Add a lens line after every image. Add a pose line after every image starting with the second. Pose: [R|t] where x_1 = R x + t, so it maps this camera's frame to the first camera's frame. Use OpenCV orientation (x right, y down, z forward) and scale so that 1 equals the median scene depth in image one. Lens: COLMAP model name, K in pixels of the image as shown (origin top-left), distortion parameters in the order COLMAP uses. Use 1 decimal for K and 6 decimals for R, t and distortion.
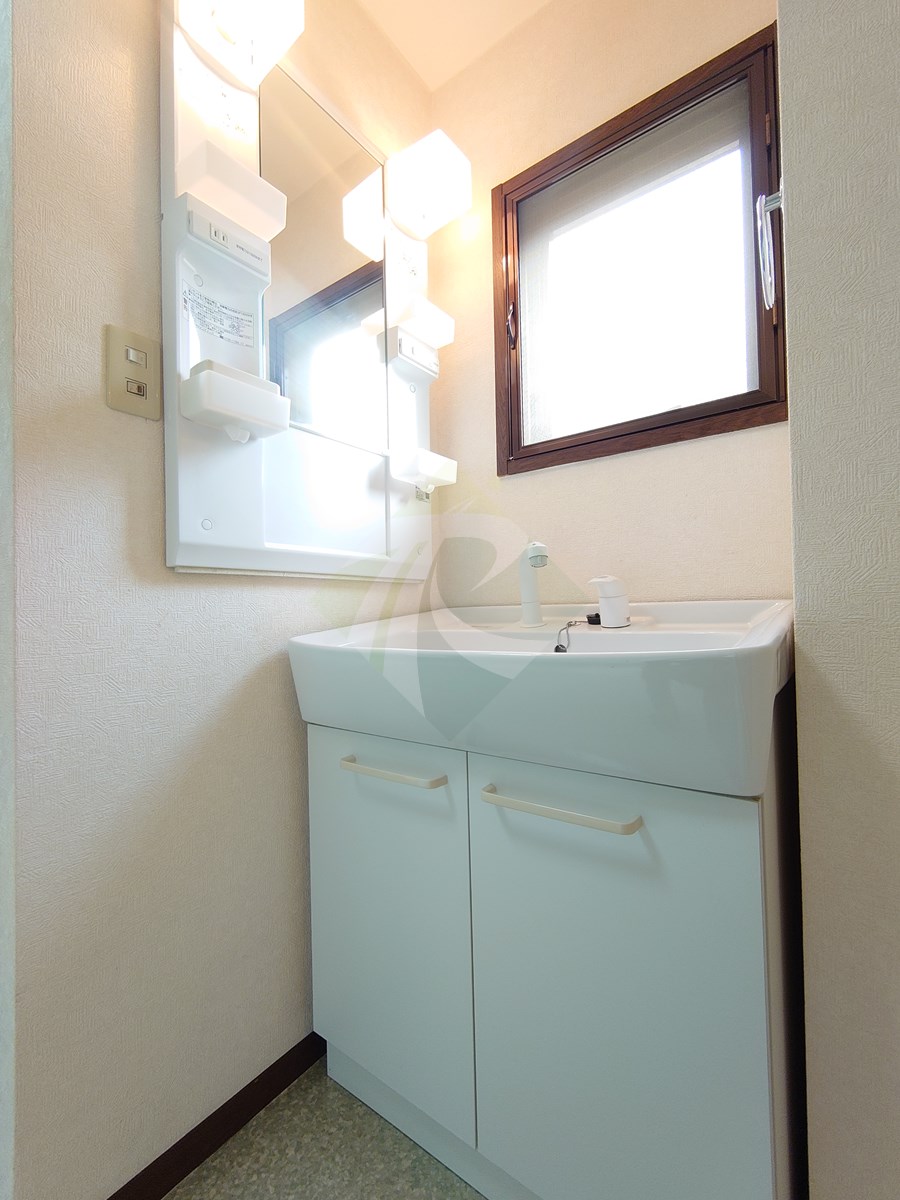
lens RADIAL K [[519.5, 0, 450.7], [0, 519.5, 605.1], [0, 0, 1]] dist [-0.001807, 0.000124]
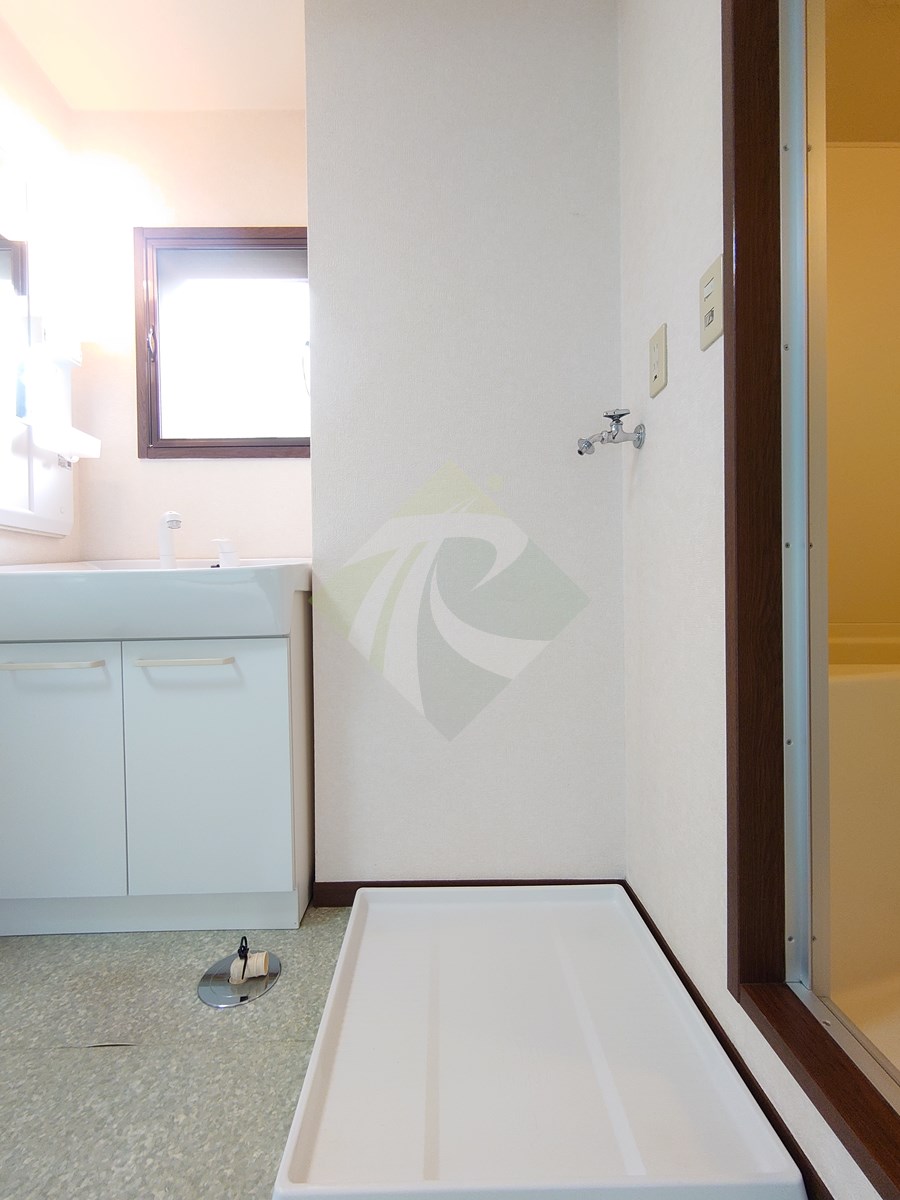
lens RADIAL K [[519.5, 0, 450.7], [0, 519.5, 605.1], [0, 0, 1]] dist [-0.001807, 0.000124]
pose [[0.790561, 0.002457, 0.612379, -0.084016], [-0.011414, 0.999877, 0.010723, 0.090529], [-0.612277, -0.015467, 0.790492, -0.484940]]
